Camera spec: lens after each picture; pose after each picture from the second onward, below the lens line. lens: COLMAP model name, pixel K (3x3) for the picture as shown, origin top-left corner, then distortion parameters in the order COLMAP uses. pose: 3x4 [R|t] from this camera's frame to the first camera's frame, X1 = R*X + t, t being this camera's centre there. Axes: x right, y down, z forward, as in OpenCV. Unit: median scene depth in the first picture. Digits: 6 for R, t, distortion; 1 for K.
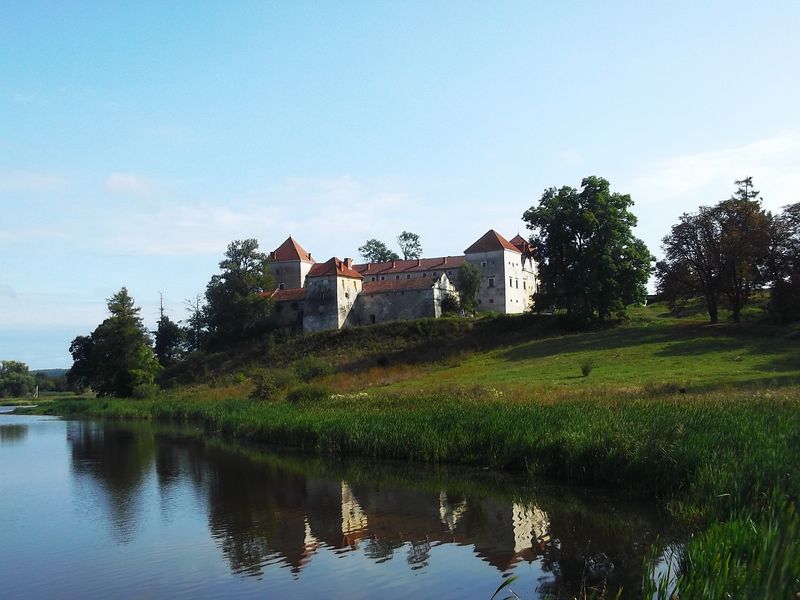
lens RADIAL K [[943.3, 0, 394.8], [0, 943.3, 306.5], [0, 0, 1]] dist [0.008133, 0.000000]
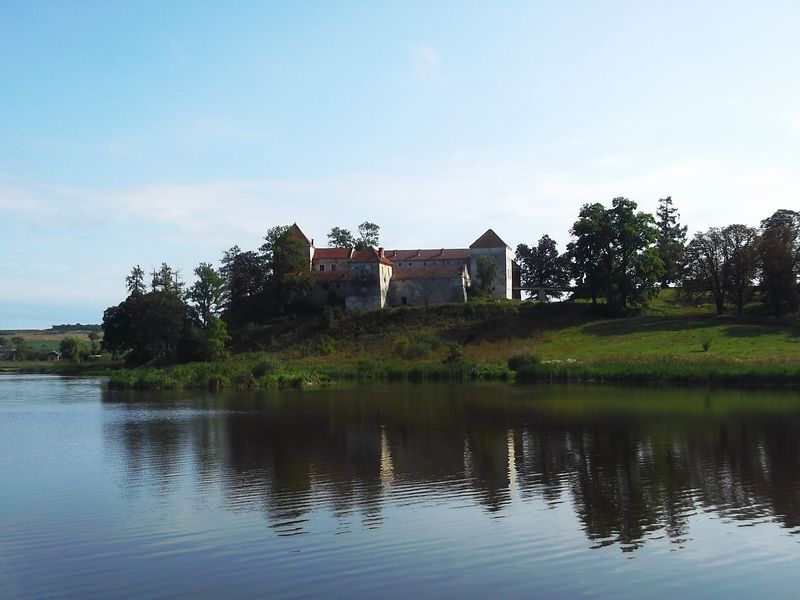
lens RADIAL K [[943.3, 0, 389.1], [0, 943.3, 283.5], [0, 0, 1]] dist [0.008133, 0.000000]
pose [[0.967715, 0.037053, 0.249308, -0.338468], [-0.036687, 0.999308, -0.006116, 0.000058], [-0.249362, -0.003228, 0.968405, -0.141213]]
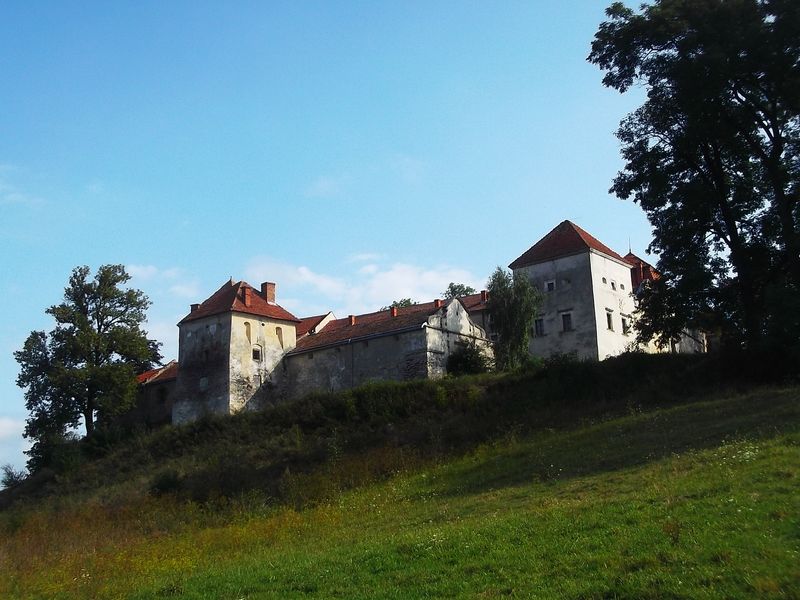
lens RADIAL K [[930.6, 0, 389.1], [0, 930.6, 351.1], [0, 0, 1]] dist [0.053072, 0.000000]
pose [[0.987491, -0.035206, -0.153694, 0.088438], [0.019810, 0.994732, -0.100582, 0.035107], [0.156425, 0.096279, 0.982986, 0.545304]]
